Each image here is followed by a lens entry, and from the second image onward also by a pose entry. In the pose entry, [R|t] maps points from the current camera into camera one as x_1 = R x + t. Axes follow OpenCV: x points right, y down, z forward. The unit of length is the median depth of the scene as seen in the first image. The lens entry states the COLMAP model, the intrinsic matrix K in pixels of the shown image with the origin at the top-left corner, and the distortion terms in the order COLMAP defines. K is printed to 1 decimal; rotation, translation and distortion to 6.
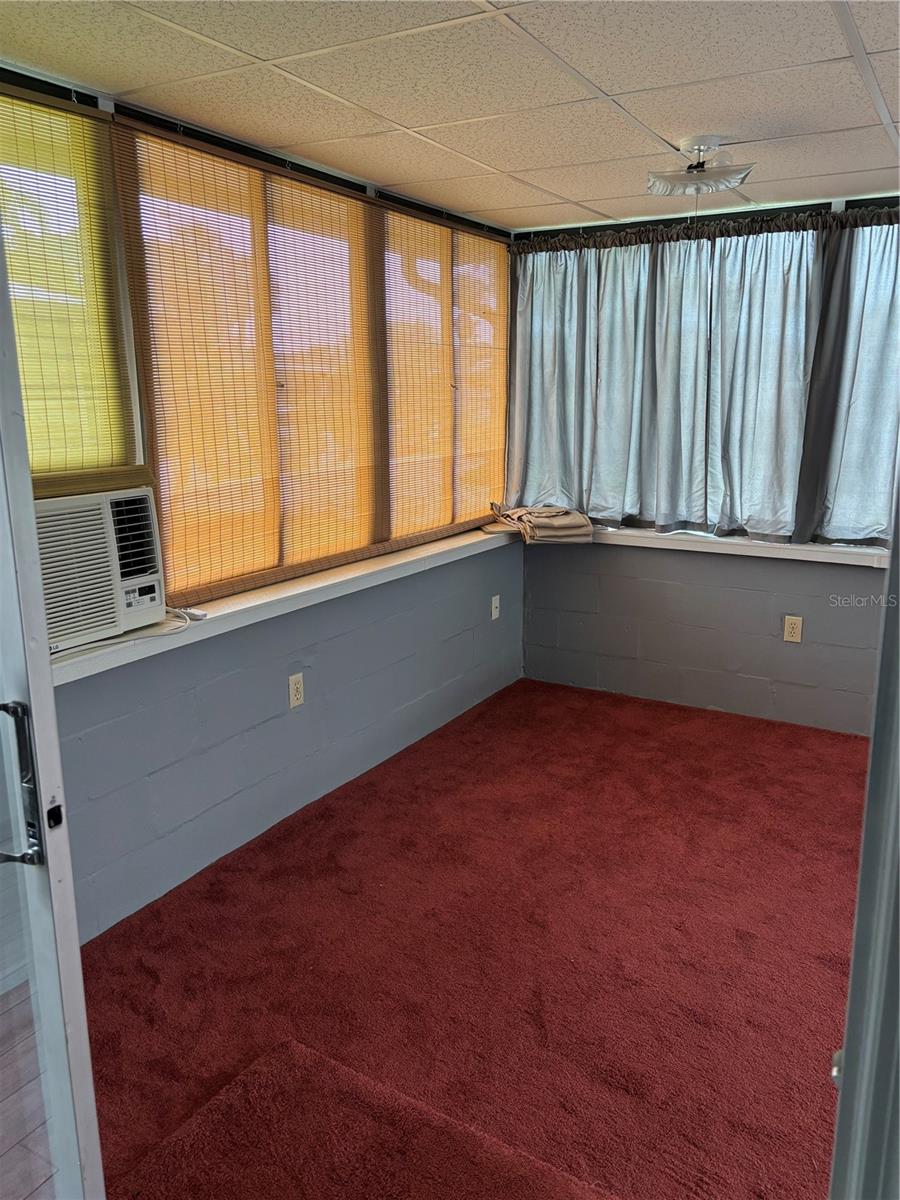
lens RADIAL K [[912.1, 0, 450.2], [0, 912.1, 597.6], [0, 0, 1]] dist [0.030906, -0.032824]
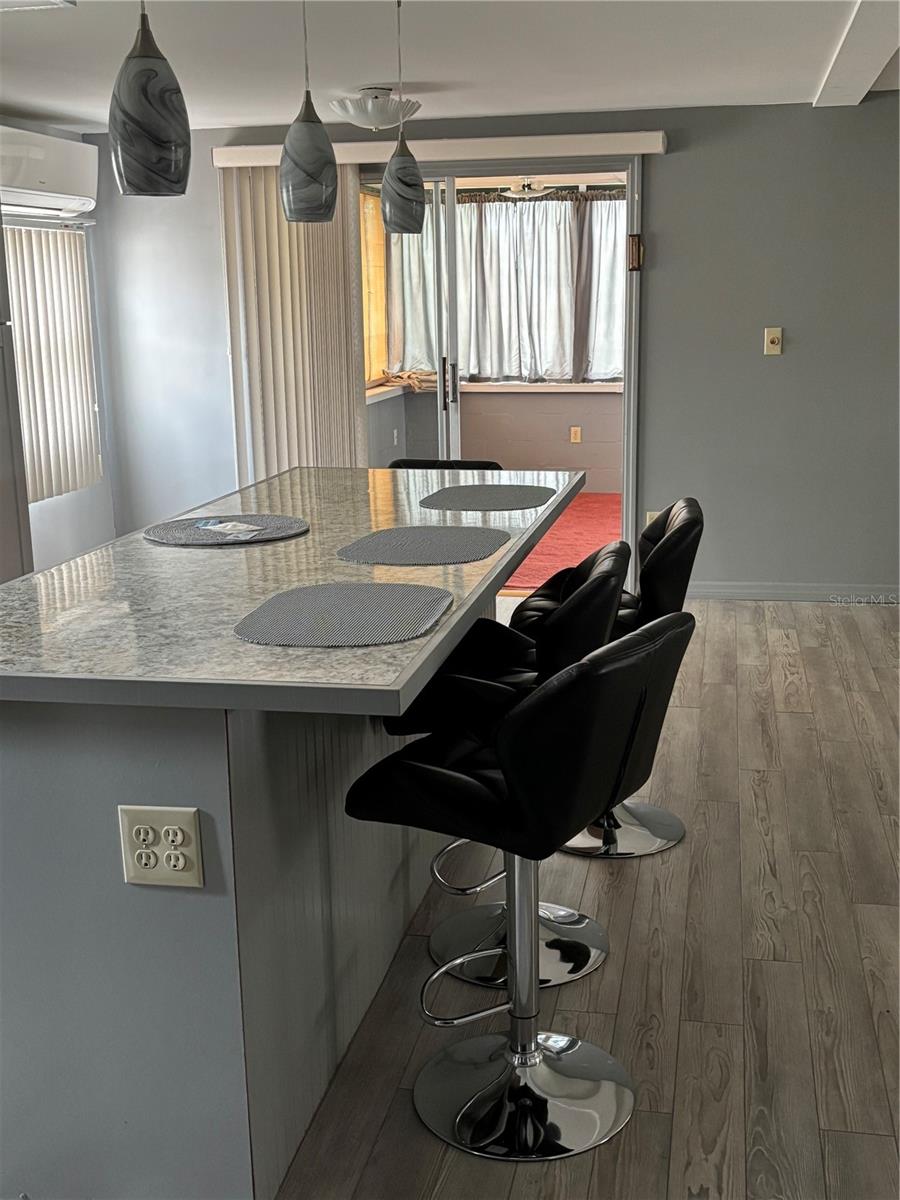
lens RADIAL K [[1328.8, 0, 451.3], [0, 1328.8, 601.6], [0, 0, 1]] dist [0.085933, 0.000000]
pose [[0.965367, -0.077092, 0.249244, -0.469321], [0.071872, 0.996963, 0.029989, 0.242799], [-0.250799, -0.011037, 0.967976, -1.285397]]
